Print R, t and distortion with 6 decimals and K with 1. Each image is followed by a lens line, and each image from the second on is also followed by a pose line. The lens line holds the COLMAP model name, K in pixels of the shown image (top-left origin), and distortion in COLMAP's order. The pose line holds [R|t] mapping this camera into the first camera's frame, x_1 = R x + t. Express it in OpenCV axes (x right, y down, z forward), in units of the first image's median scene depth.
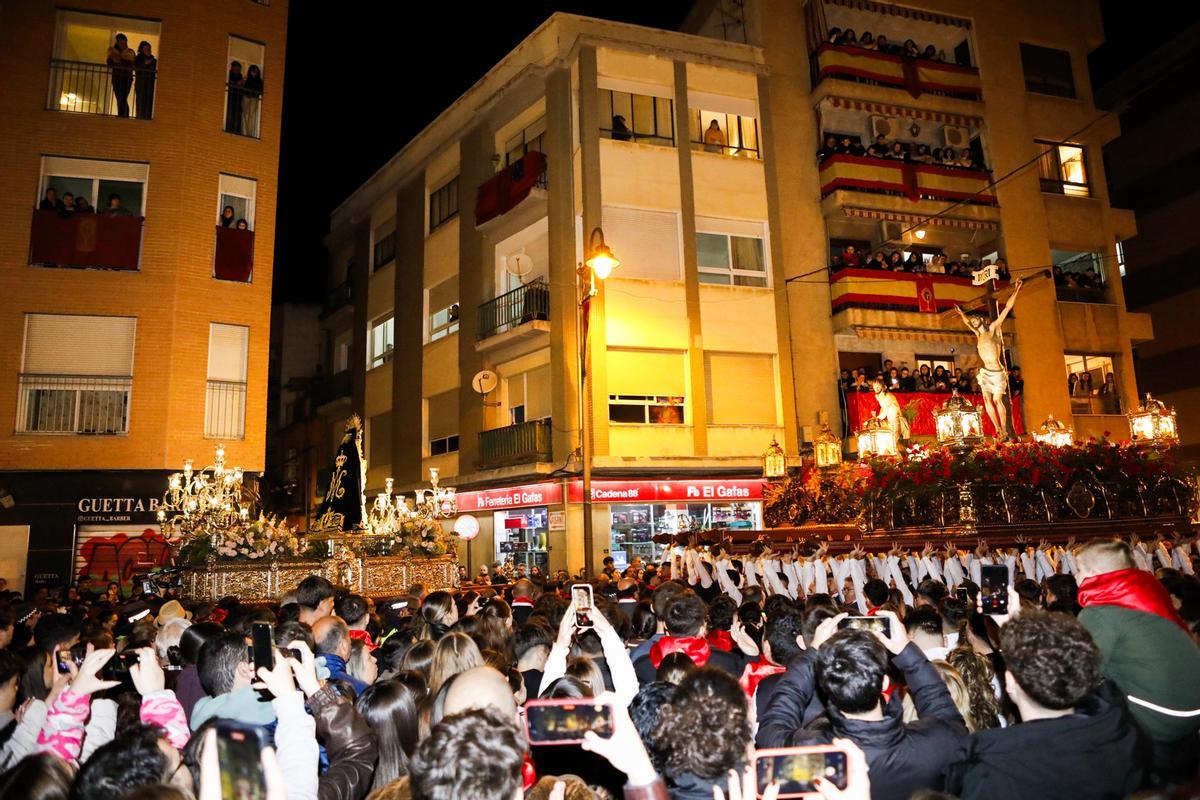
lens RADIAL K [[827.0, 0, 593.2], [0, 827.0, 394.0], [0, 0, 1]] dist [-0.103789, 0.075897]
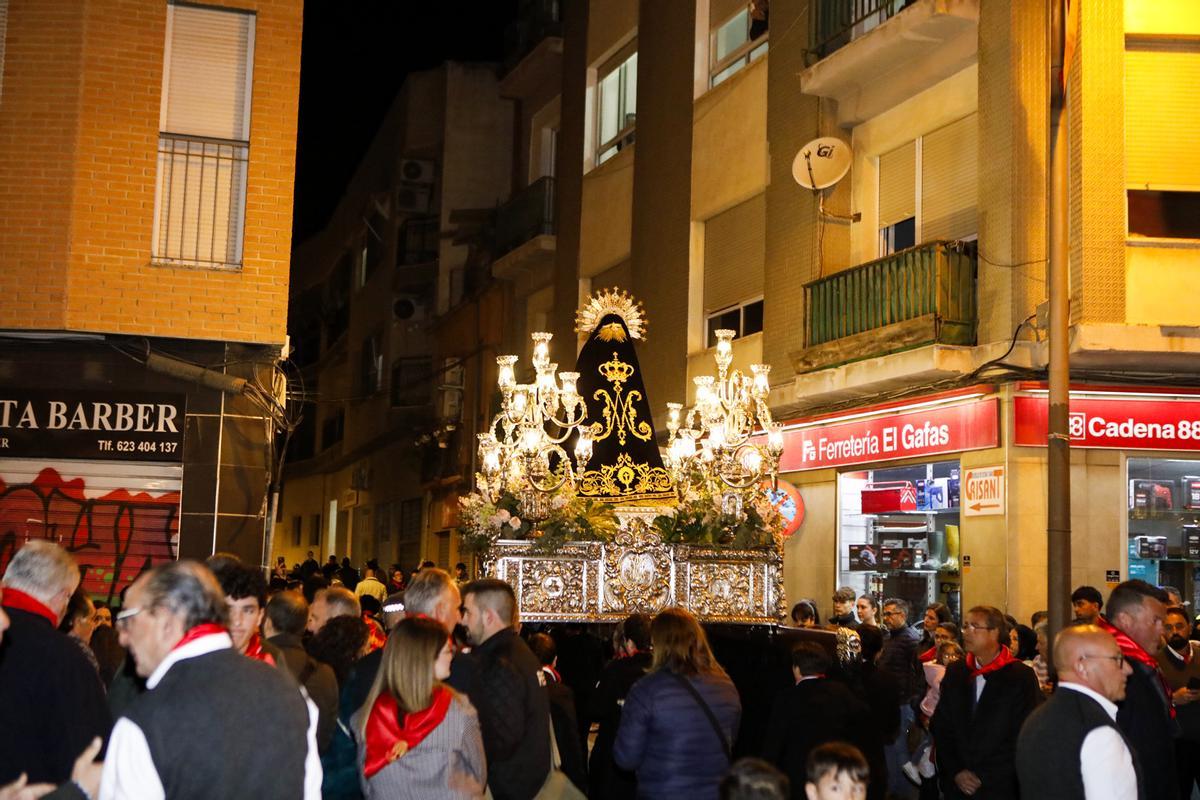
lens RADIAL K [[1561.4, 0, 607.6], [0, 1561.4, 397.2], [0, 0, 1]] dist [0.006299, 0.000000]
pose [[0.947924, 0.019628, -0.317891, 0.020802], [-0.003987, 0.998752, 0.049778, 0.067196], [0.318471, -0.045918, 0.946820, 0.219079]]
